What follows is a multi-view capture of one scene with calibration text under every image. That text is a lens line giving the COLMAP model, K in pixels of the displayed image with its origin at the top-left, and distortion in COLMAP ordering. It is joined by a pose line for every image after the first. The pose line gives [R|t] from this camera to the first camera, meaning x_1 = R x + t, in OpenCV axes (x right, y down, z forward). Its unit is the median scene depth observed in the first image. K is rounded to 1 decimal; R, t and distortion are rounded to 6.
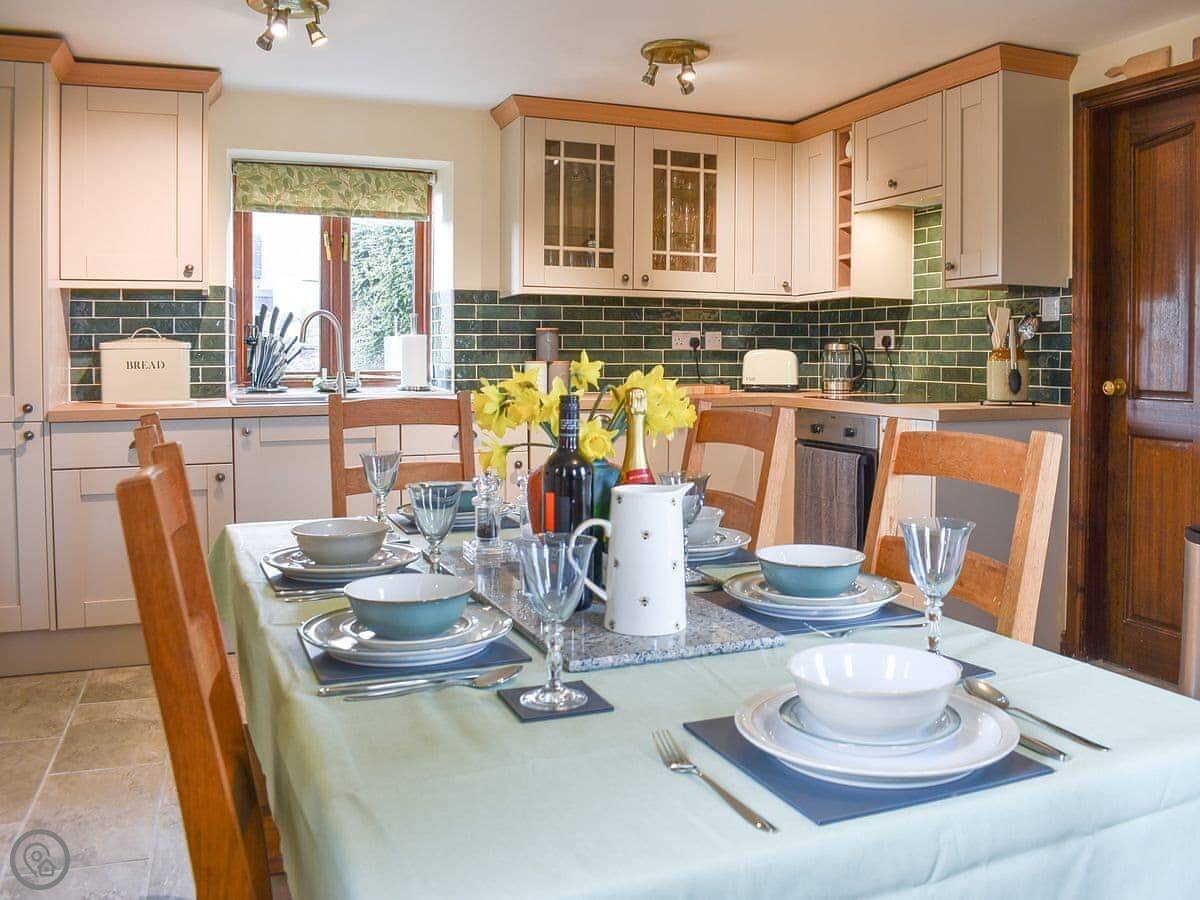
lens RADIAL K [[1107.6, 0, 695.3], [0, 1107.6, 376.3], [0, 0, 1]] dist [-0.094482, 0.012318]
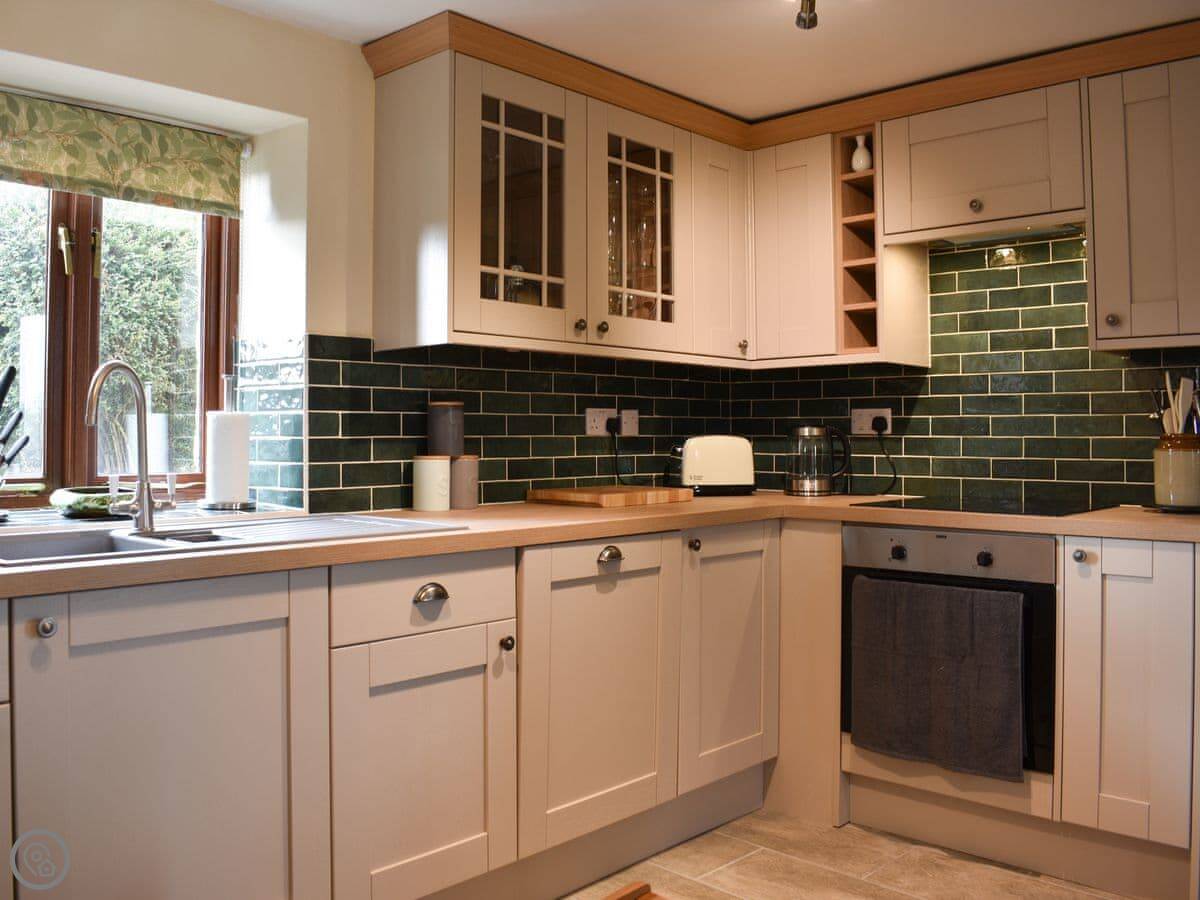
lens RADIAL K [[1079.1, 0, 561.3], [0, 1079.1, 390.4], [0, 0, 1]] dist [-0.091869, 0.000357]
pose [[0.932394, 0.012803, 0.361217, -0.296975], [0.009148, 0.998216, -0.058994, -0.014083], [-0.361328, 0.058310, 0.930614, 0.421781]]
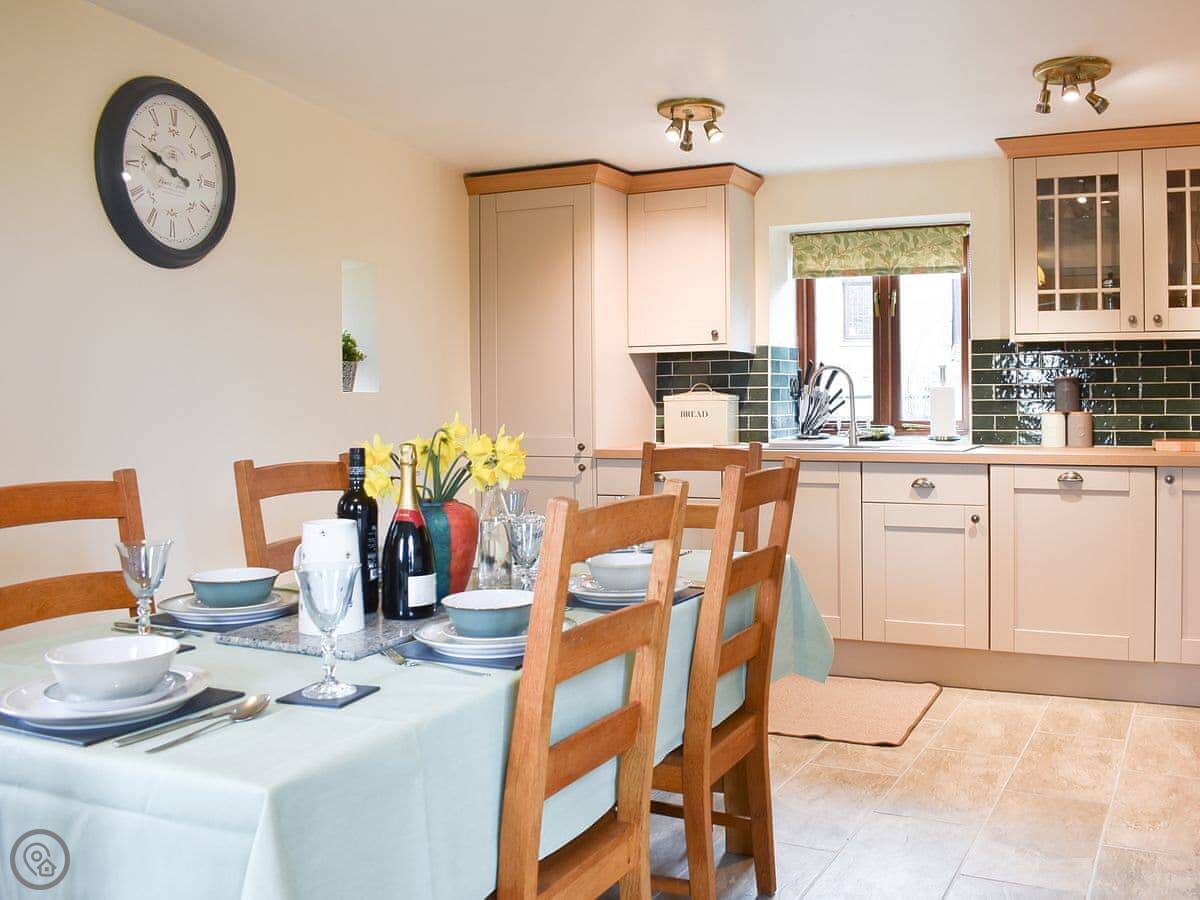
lens RADIAL K [[1107.6, 0, 695.3], [0, 1107.6, 376.3], [0, 0, 1]] dist [-0.094482, 0.012318]
pose [[0.664941, -0.018576, -0.746665, 0.357726], [-0.011259, 0.999328, -0.034889, -0.007818], [0.746811, 0.031606, 0.664285, 0.149083]]
